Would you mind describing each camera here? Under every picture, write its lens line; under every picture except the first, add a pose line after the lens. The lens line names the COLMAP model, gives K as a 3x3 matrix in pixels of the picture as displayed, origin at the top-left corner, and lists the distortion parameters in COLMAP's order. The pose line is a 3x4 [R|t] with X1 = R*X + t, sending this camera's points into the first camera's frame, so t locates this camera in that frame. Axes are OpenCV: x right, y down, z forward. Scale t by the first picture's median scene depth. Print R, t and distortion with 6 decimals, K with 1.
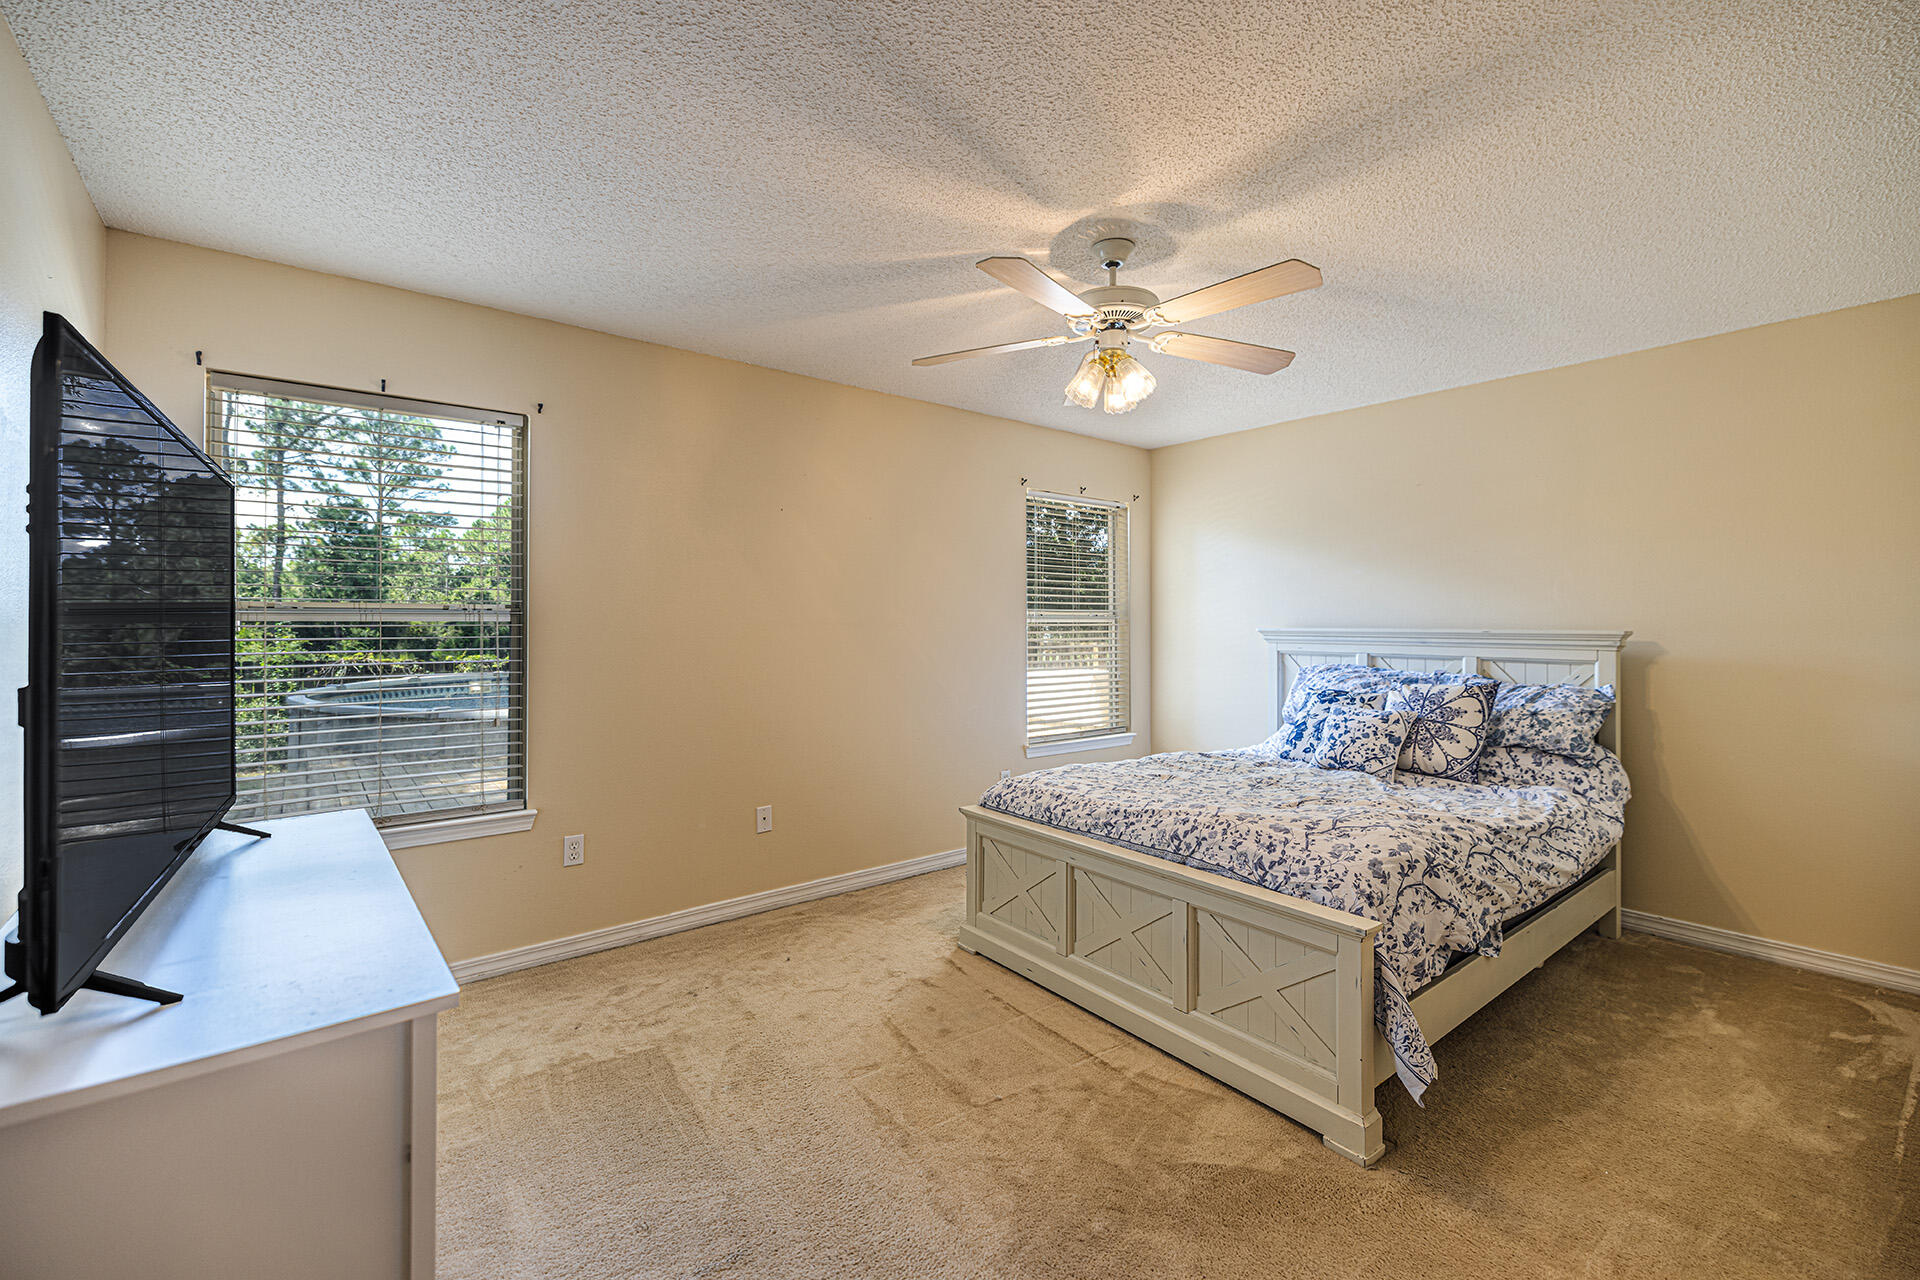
lens RADIAL K [[813.5, 0, 965.7], [0, 813.5, 624.0], [0, 0, 1]] dist [0.002551, 0.000160]
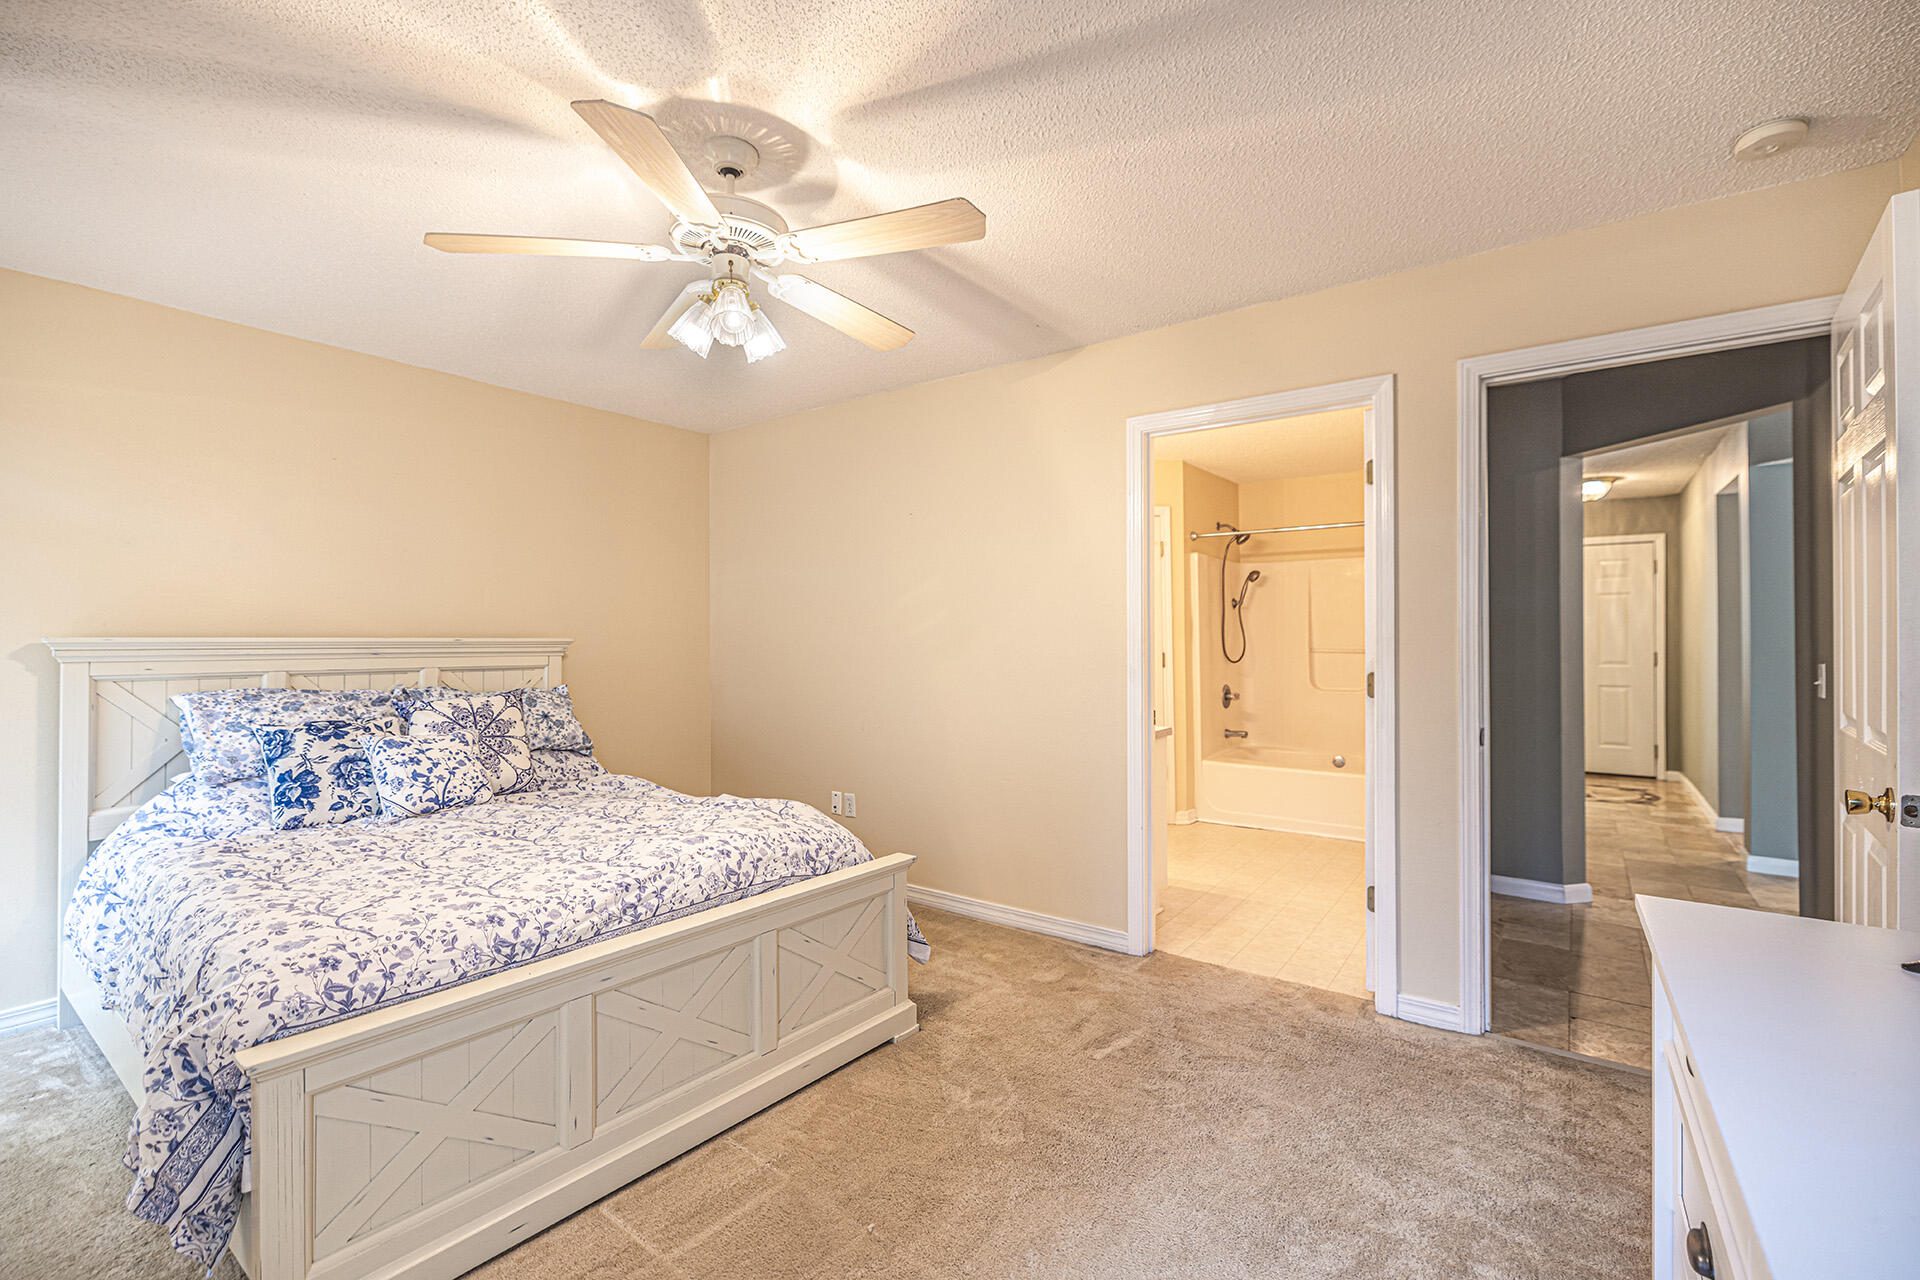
lens RADIAL K [[843.0, 0, 1001.6], [0, 843.0, 639.2], [0, 0, 1]] dist [0.000079, -0.001299]
pose [[-0.291496, -0.000790, 0.956572, -0.643727], [0.001951, 0.999997, 0.001420, 0.011824], [-0.956570, 0.002280, -0.291493, 0.928705]]
